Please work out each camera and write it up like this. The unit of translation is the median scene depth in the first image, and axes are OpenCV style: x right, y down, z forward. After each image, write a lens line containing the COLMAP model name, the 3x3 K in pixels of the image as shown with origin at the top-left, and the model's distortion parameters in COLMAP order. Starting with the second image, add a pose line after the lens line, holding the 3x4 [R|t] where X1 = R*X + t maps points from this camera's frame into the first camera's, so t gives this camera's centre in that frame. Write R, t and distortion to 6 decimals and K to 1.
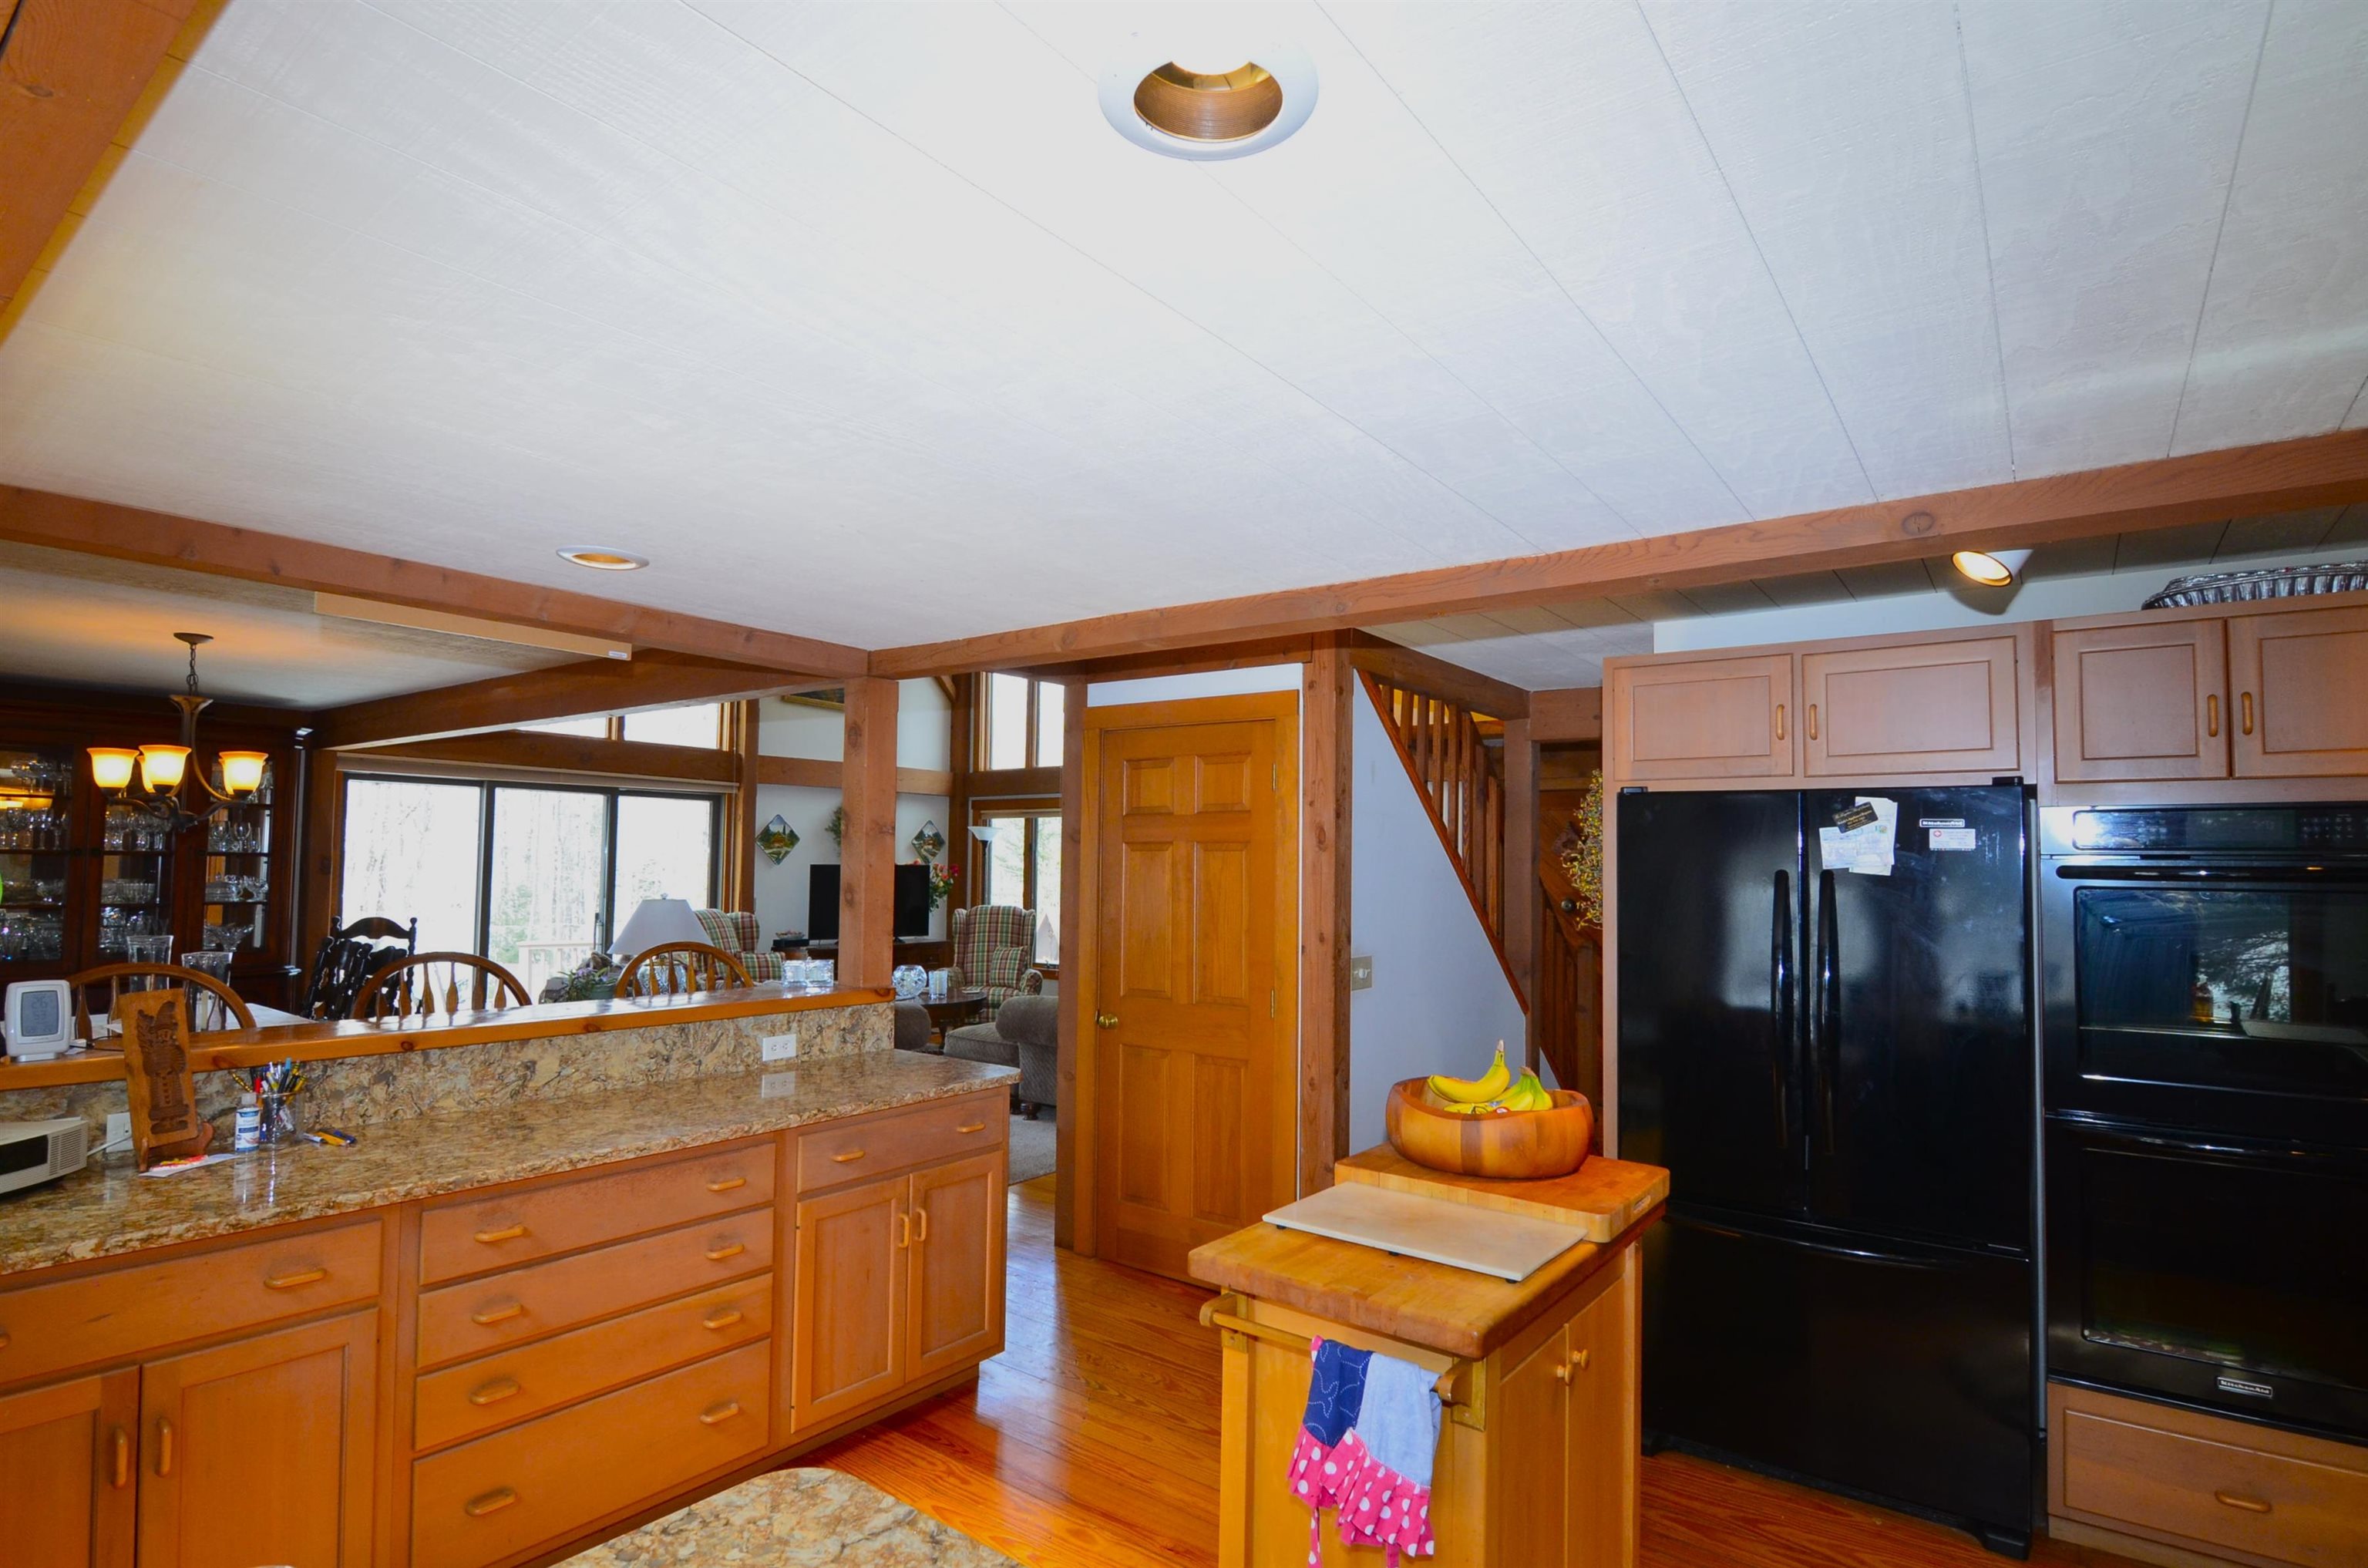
lens RADIAL K [[1174.1, 0, 1173.8], [0, 1174.1, 808.1], [0, 0, 1]] dist [0.001137, -0.027213]
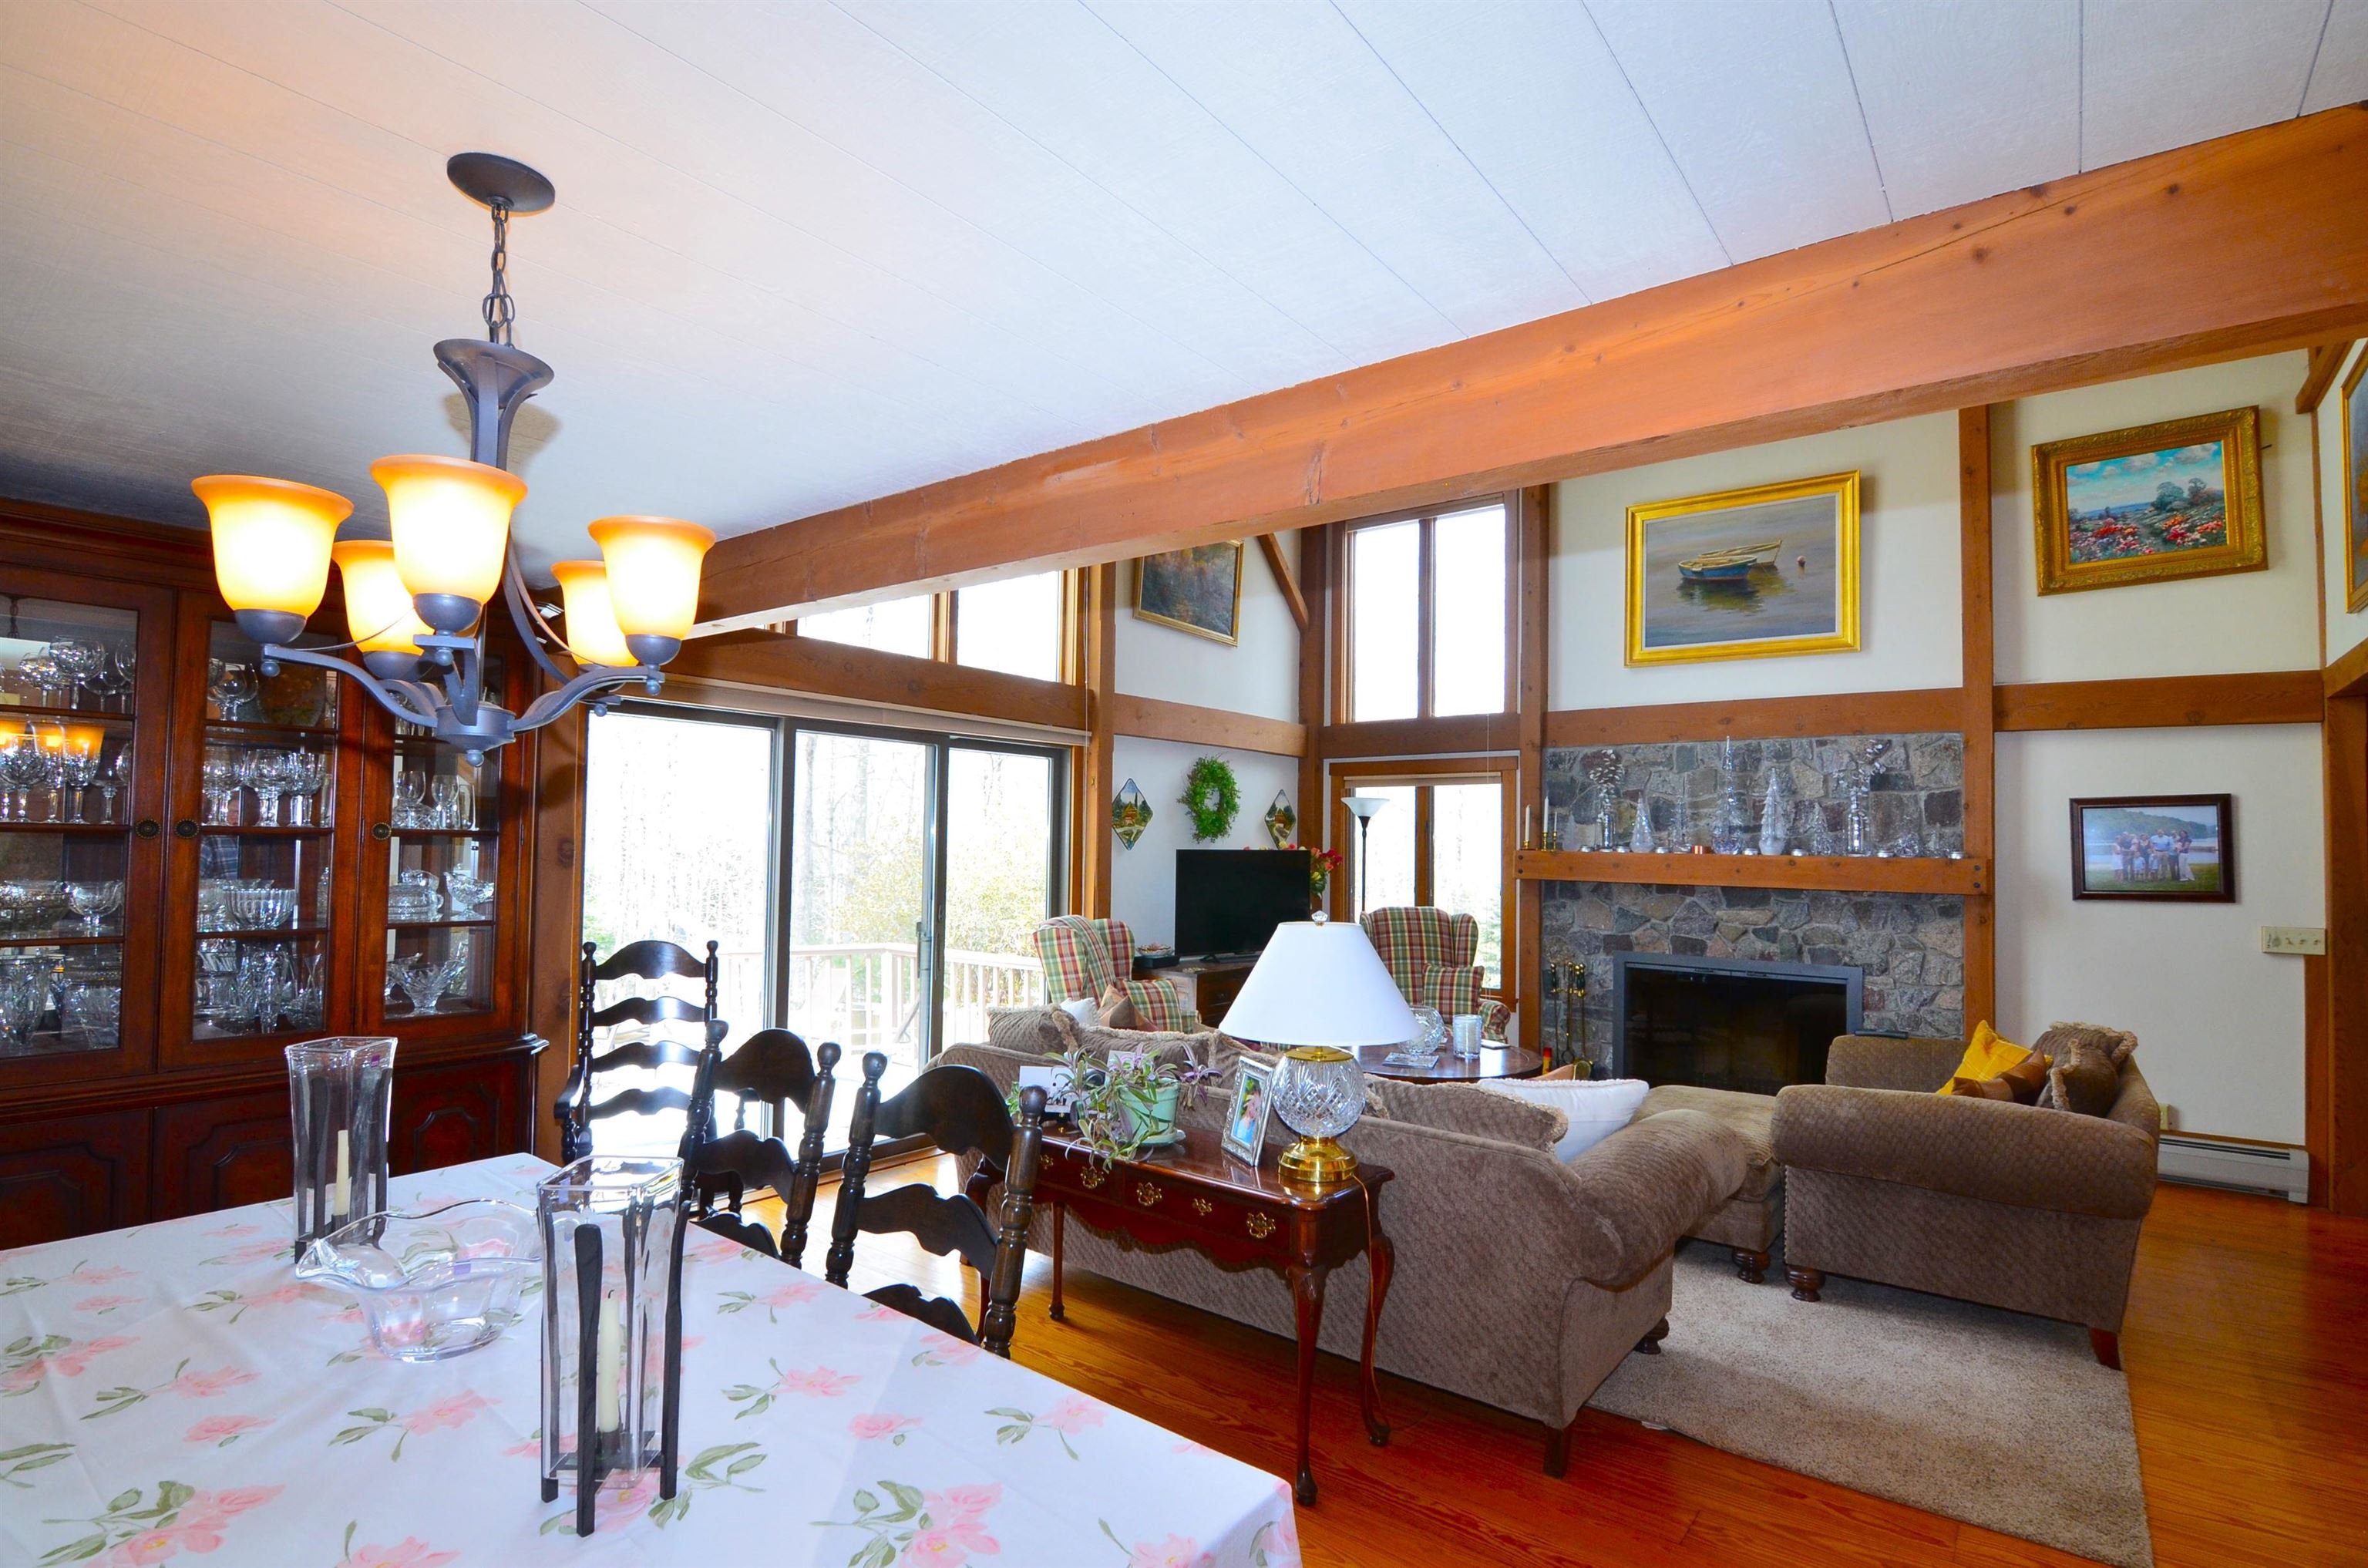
lens RADIAL K [[1174.1, 0, 1173.8], [0, 1174.1, 808.1], [0, 0, 1]] dist [0.001137, -0.027213]
pose [[0.999609, -0.000489, -0.027944, -0.302954], [0.000901, 0.999891, 0.014736, 0.013544], [0.027934, -0.014755, 0.999501, 0.312334]]
